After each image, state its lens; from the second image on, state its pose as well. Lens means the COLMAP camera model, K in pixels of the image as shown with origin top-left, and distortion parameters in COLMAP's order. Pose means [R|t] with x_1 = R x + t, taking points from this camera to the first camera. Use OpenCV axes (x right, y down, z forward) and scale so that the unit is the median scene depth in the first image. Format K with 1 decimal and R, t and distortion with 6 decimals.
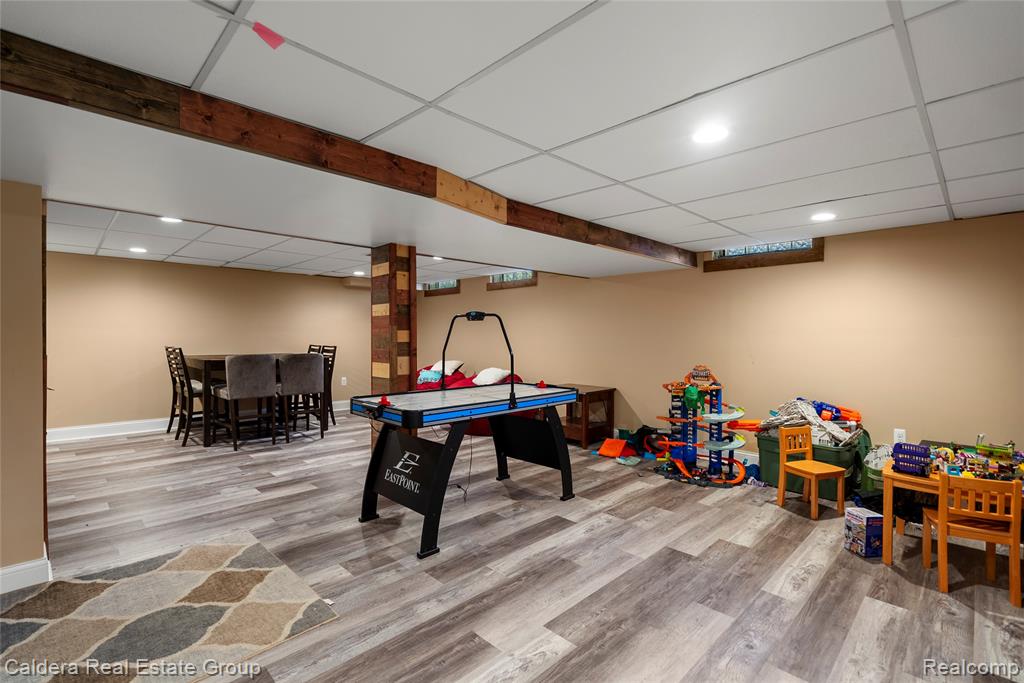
lens RADIAL K [[467.6, 0, 517.8], [0, 467.6, 336.9], [0, 0, 1]] dist [0.001132, -0.000148]
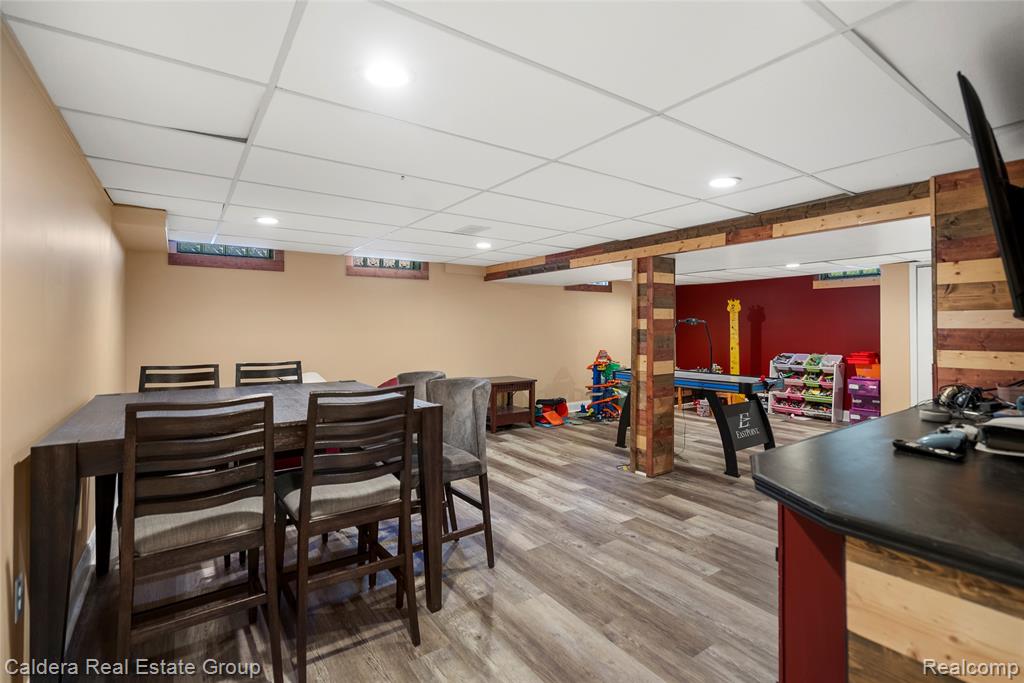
lens RADIAL K [[467.6, 0, 516.8], [0, 467.6, 335.3], [0, 0, 1]] dist [0.001132, -0.000148]
pose [[0.166053, -0.010521, 0.986061, -1.367598], [0.010960, 0.999901, 0.008823, -0.015842], [-0.986056, 0.009342, 0.166152, 1.103834]]
